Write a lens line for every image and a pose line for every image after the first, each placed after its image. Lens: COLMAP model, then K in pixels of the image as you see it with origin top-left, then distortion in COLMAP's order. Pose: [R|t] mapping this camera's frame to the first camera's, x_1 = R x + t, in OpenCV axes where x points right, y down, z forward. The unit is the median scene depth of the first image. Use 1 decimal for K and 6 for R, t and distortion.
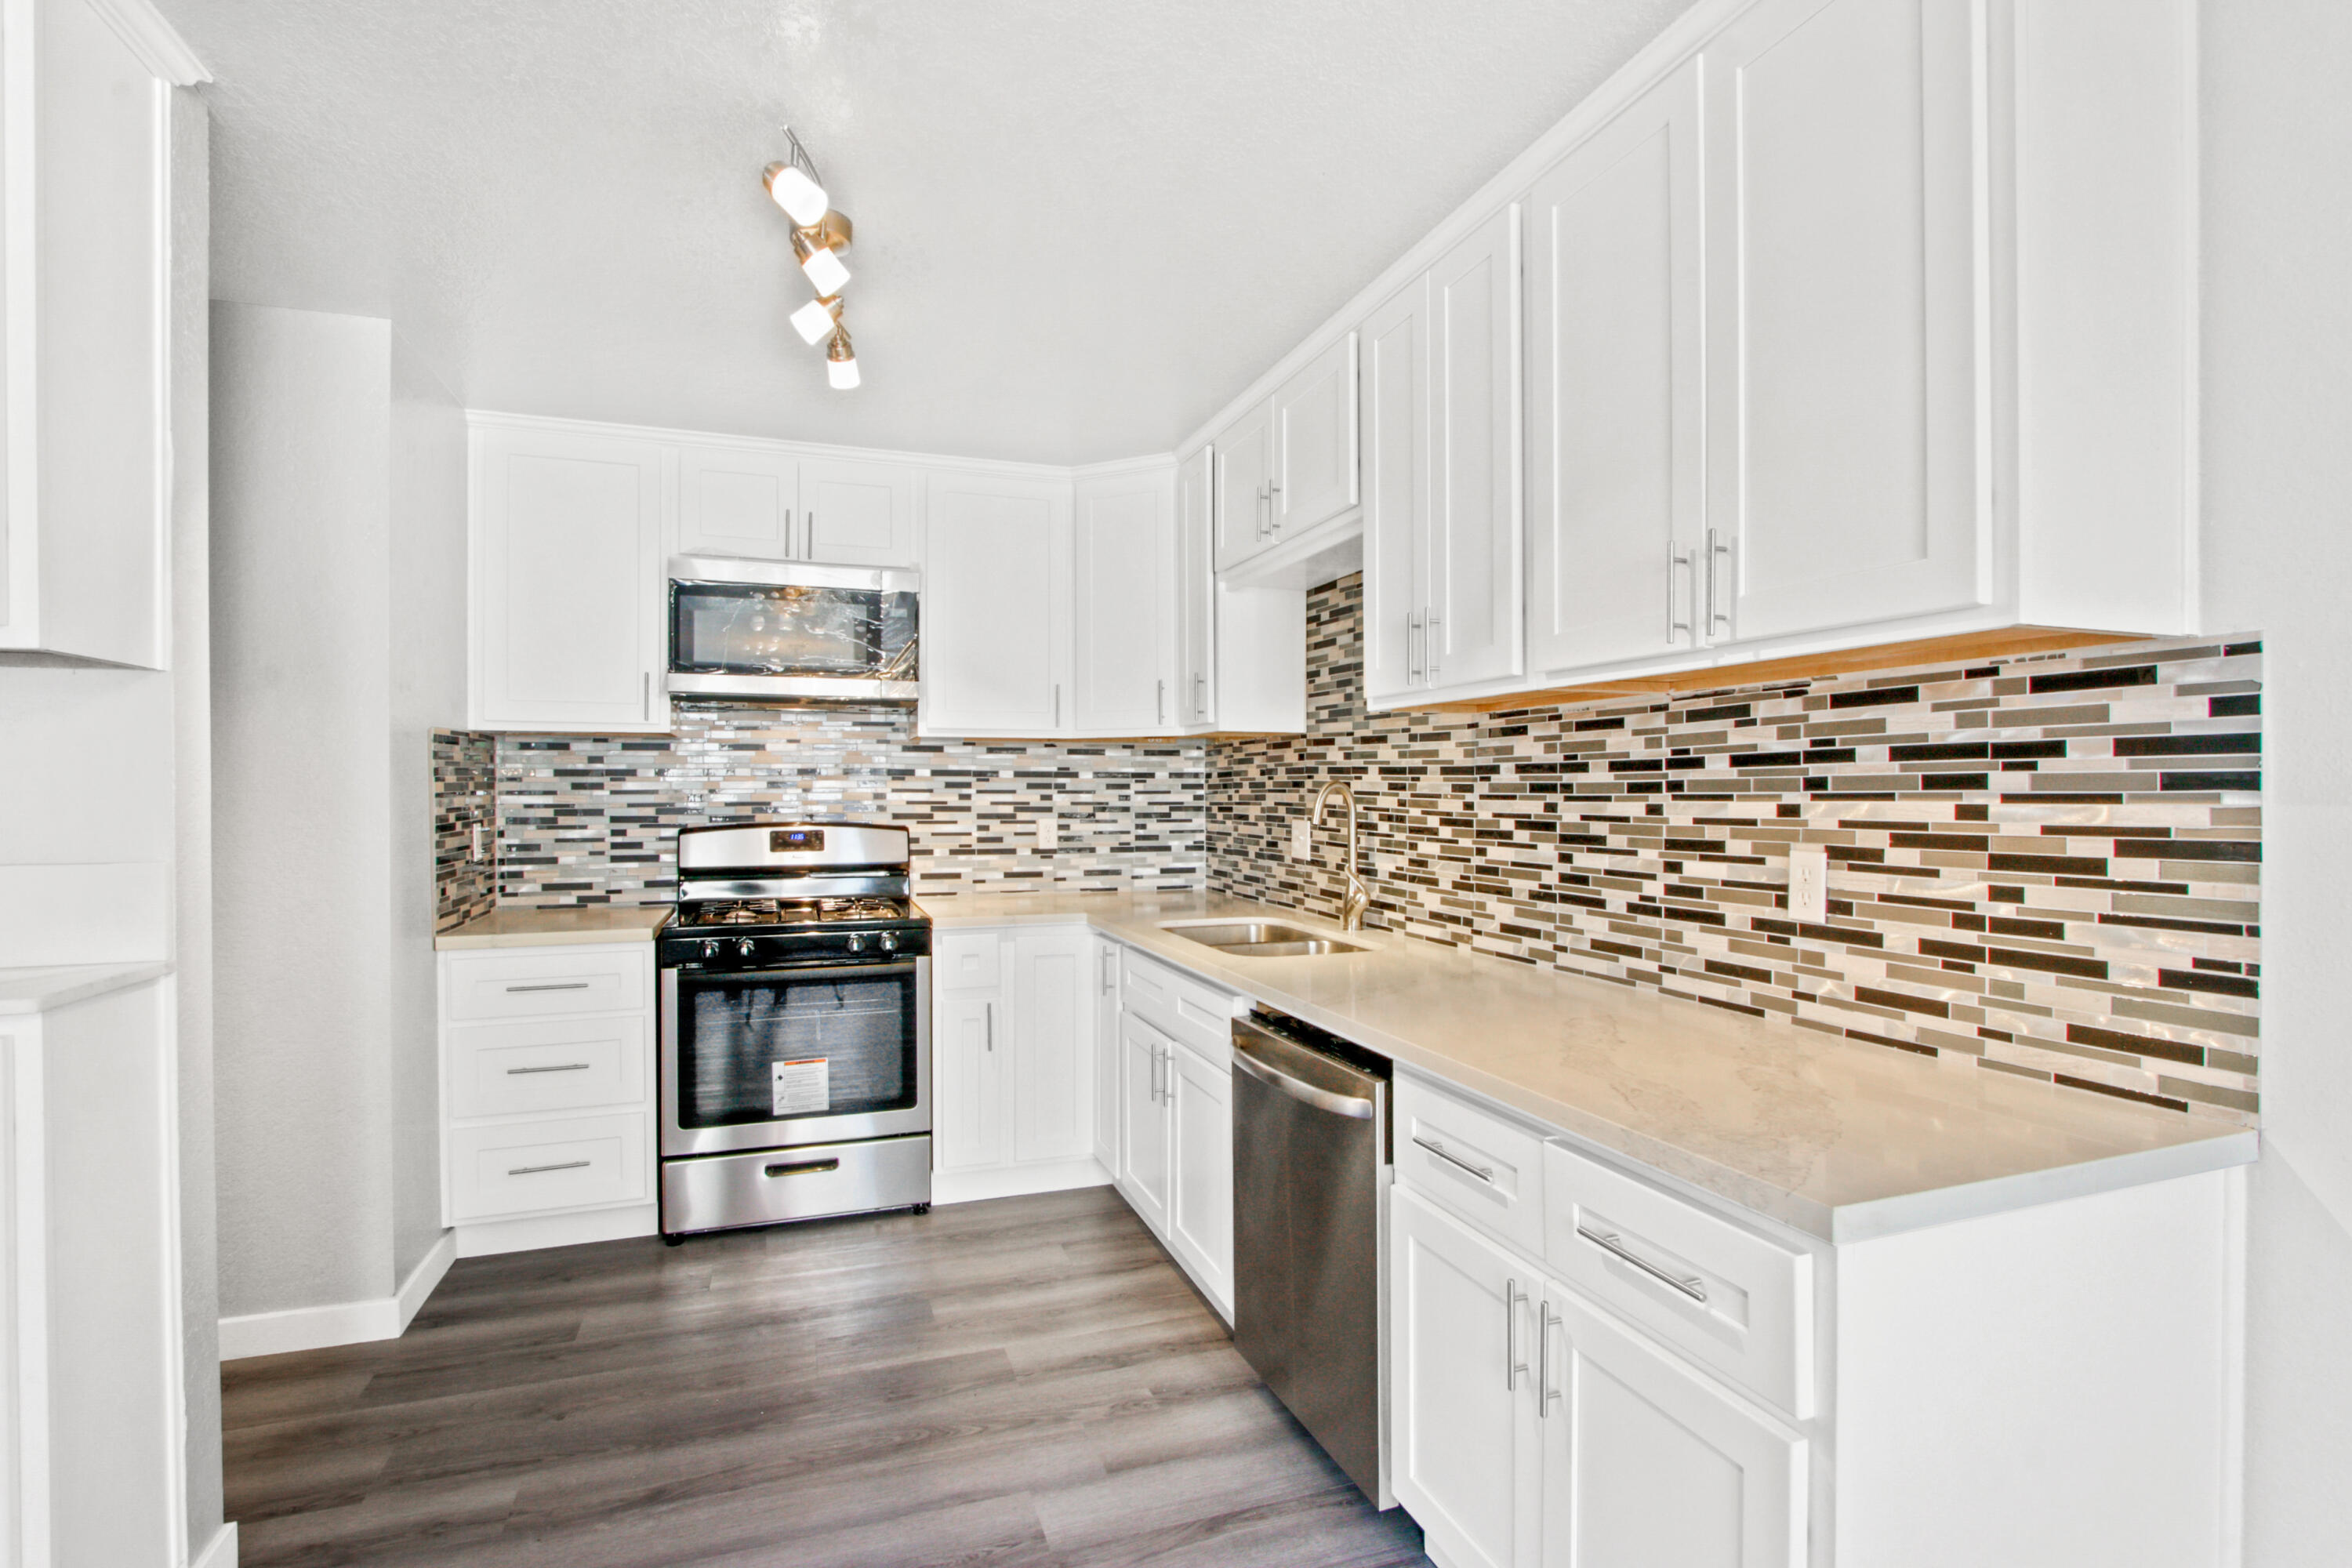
lens RADIAL K [[1113.2, 0, 1178.8], [0, 1113.2, 796.0], [0, 0, 1]] dist [-0.012896, 0.000921]
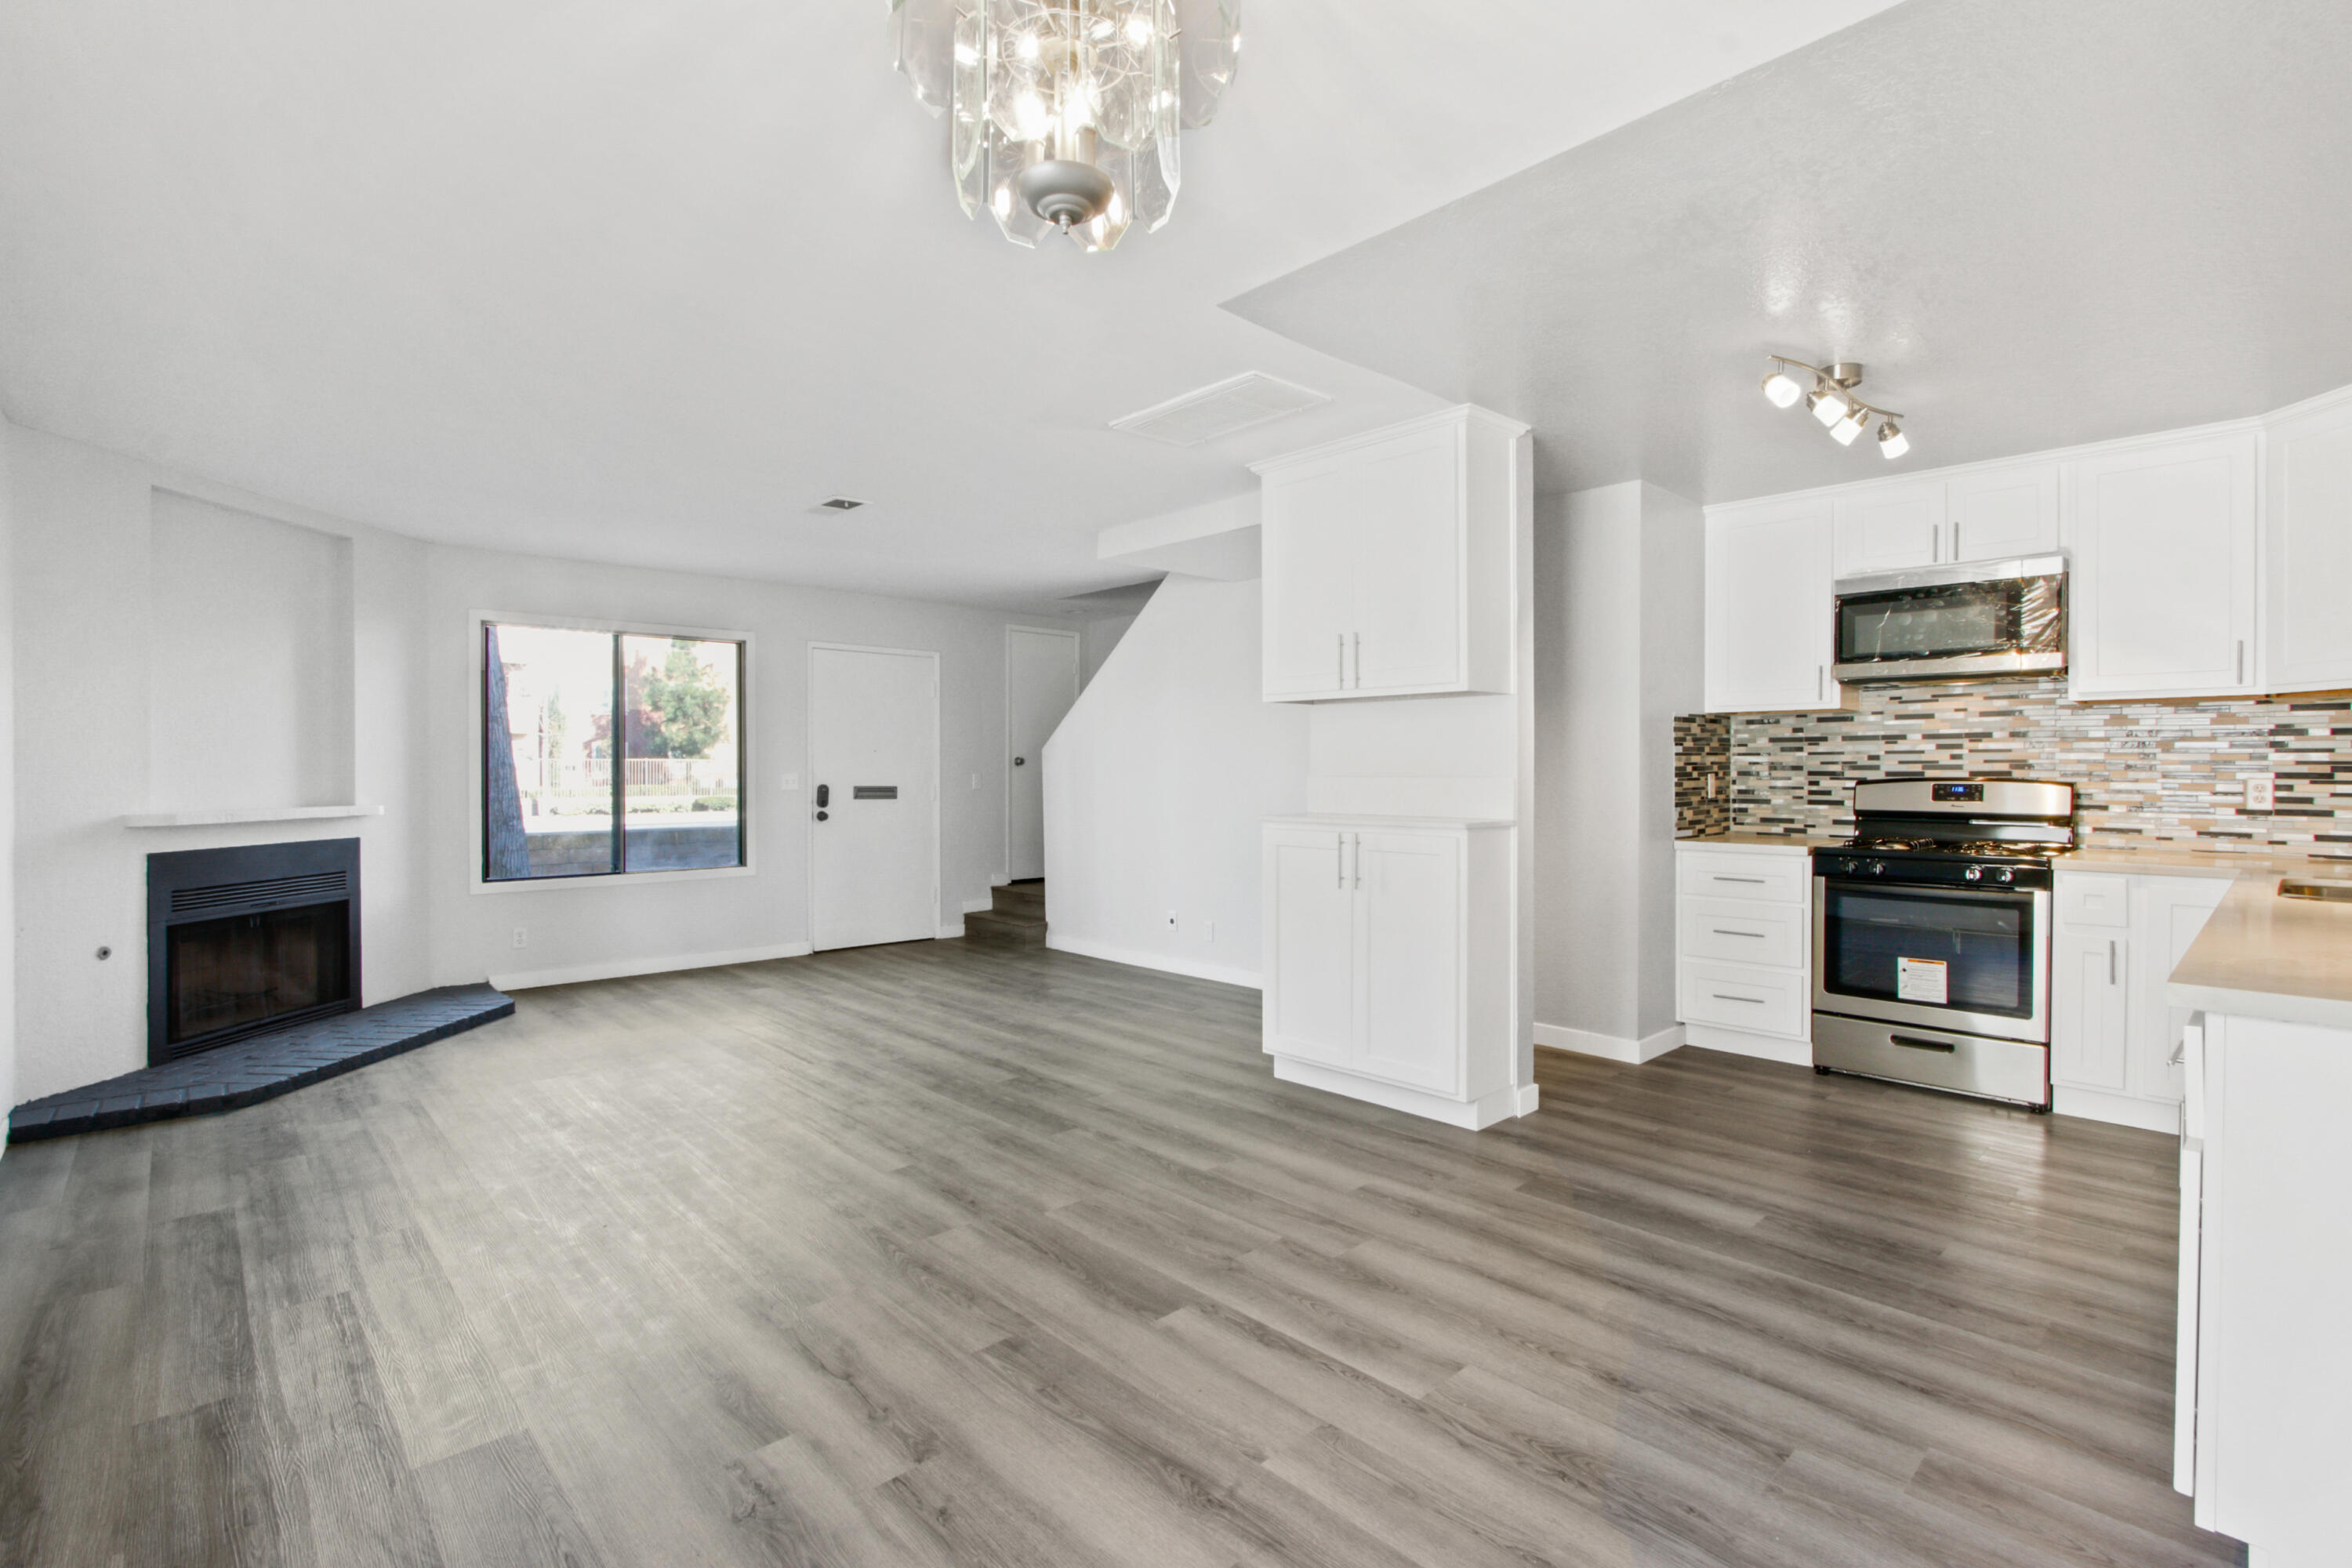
lens RADIAL K [[1082.1, 0, 1178.4], [0, 1082.1, 779.7], [0, 0, 1]] dist [-0.020811, 0.004769]
pose [[0.401351, 0.010613, -0.915863, 0.635681], [-0.006978, 0.999939, 0.008529, 0.037179], [0.915898, 0.002968, 0.401400, -0.403032]]
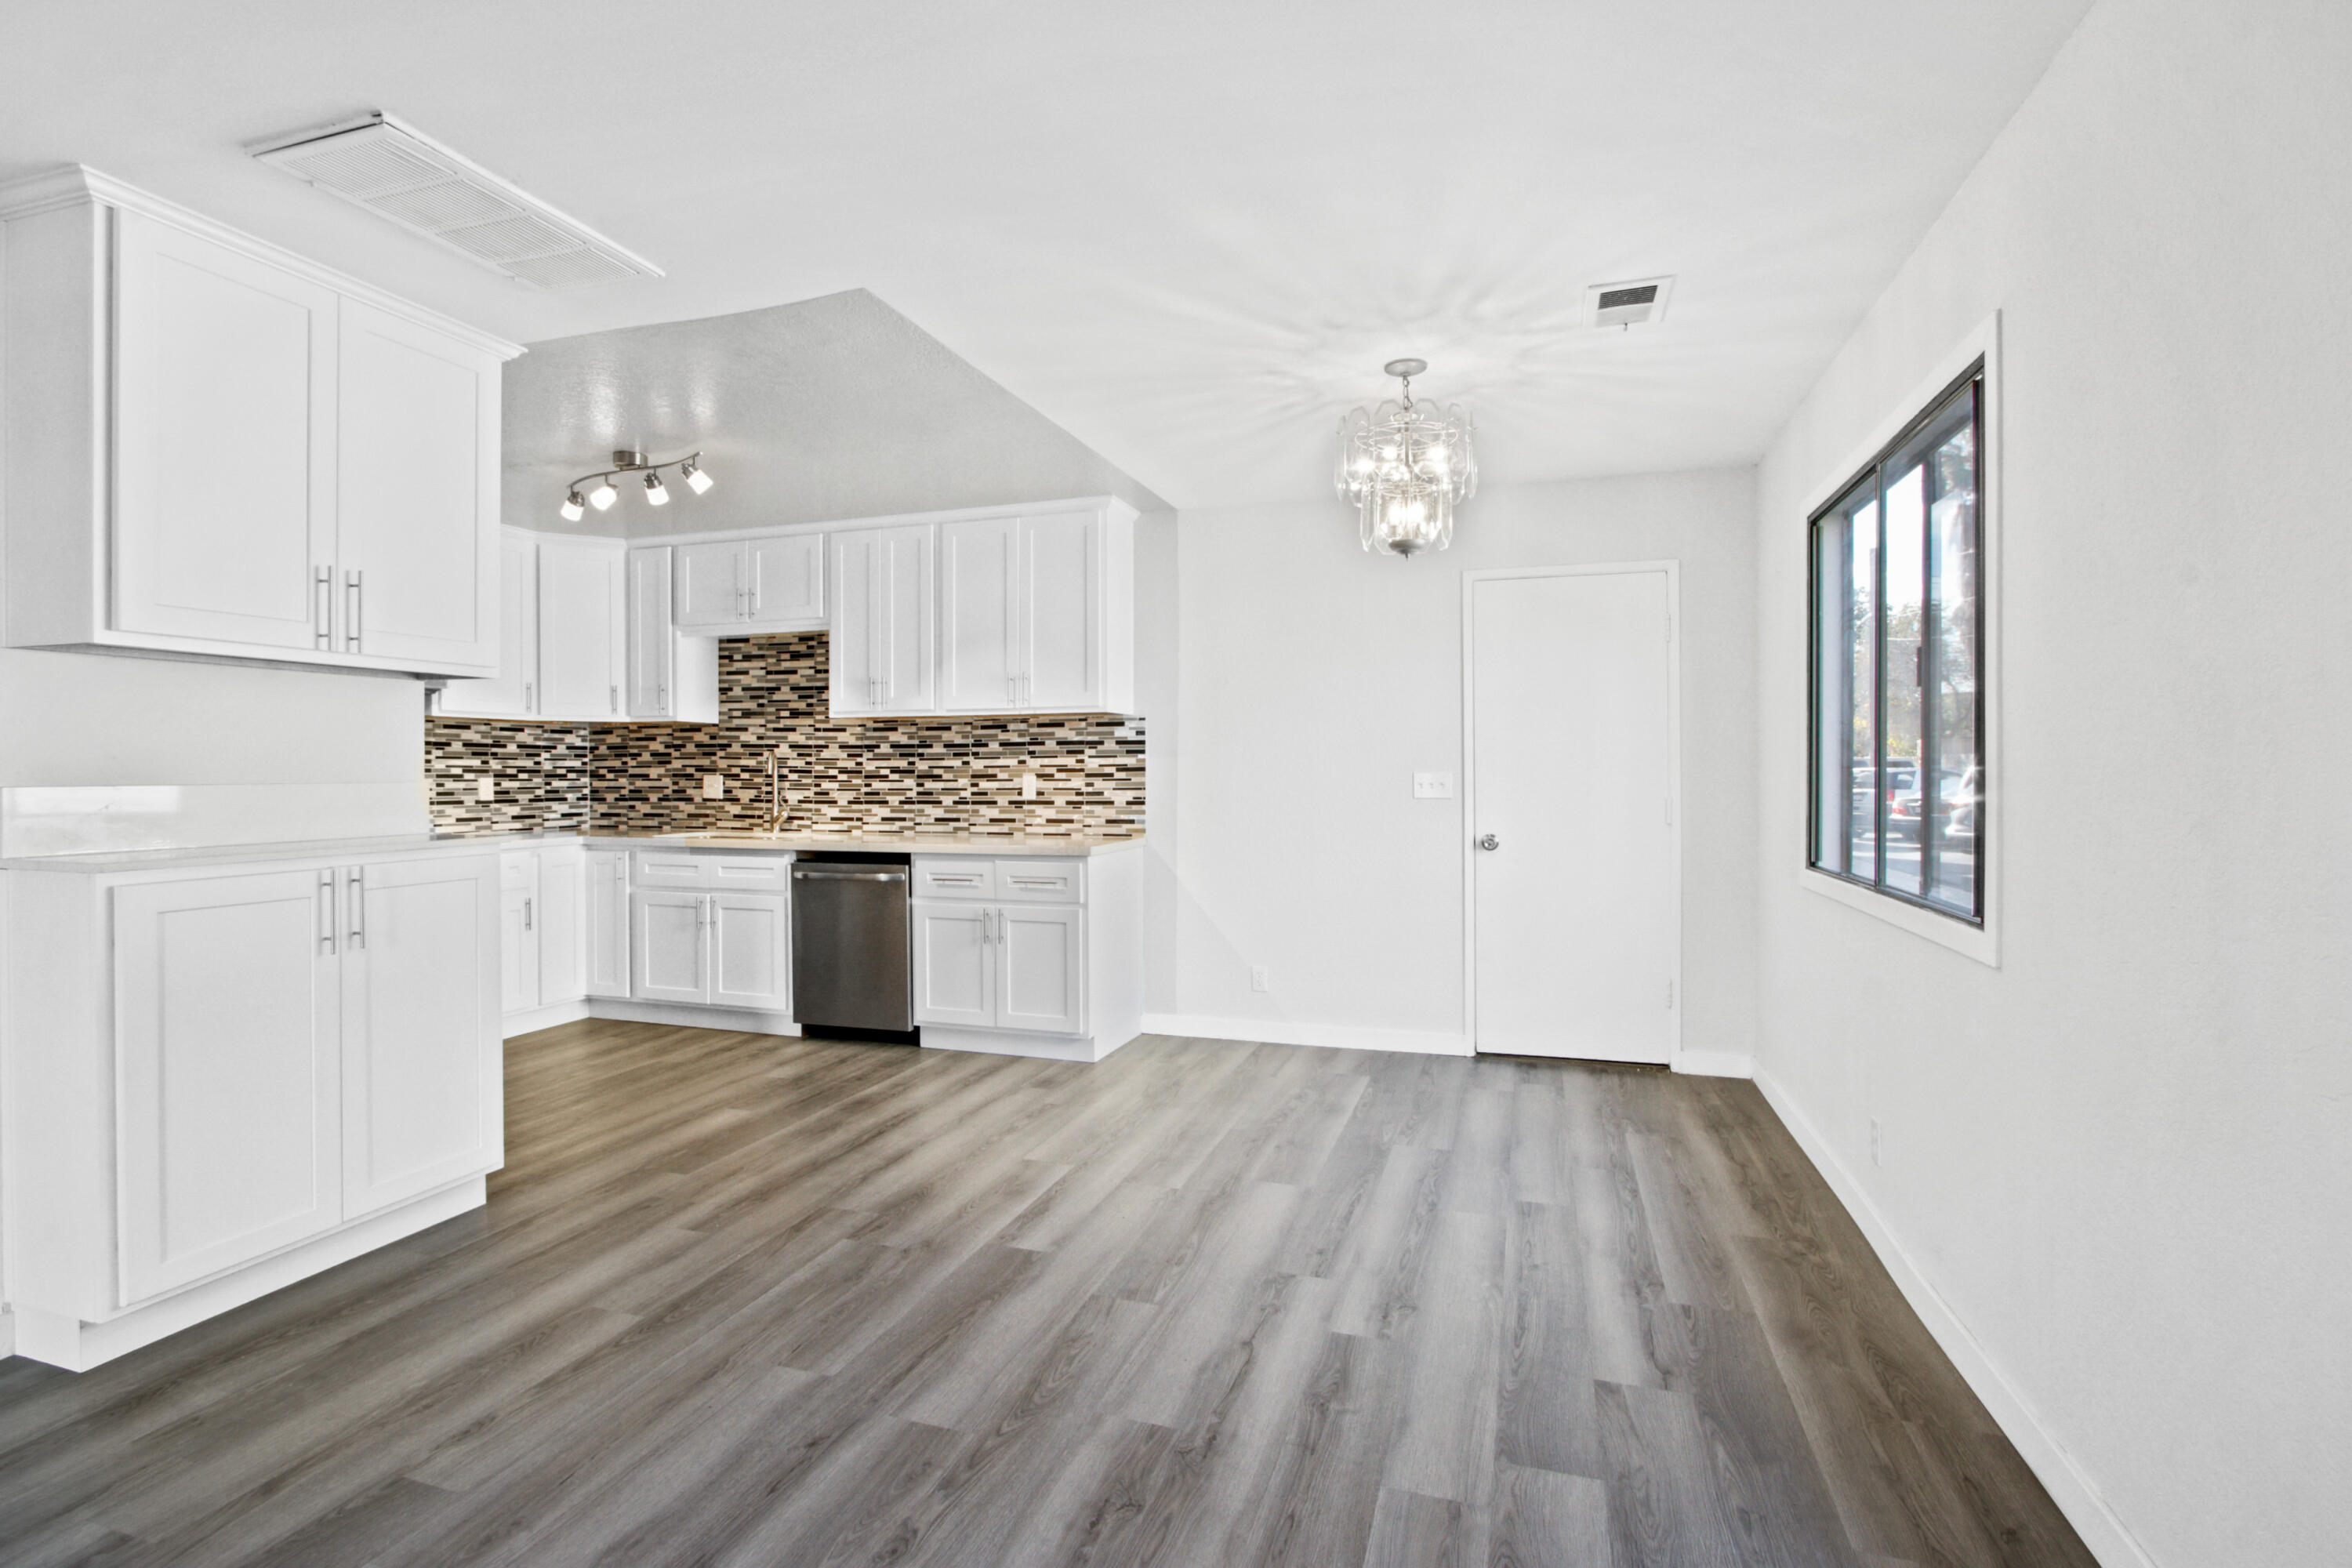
lens RADIAL K [[1082.1, 0, 1178.4], [0, 1082.1, 779.7], [0, 0, 1]] dist [-0.020811, 0.004769]
pose [[0.610603, -0.006348, 0.791911, -1.166349], [0.006102, 0.999976, 0.003311, 0.042490], [-0.791913, 0.002811, 0.610627, -0.851707]]
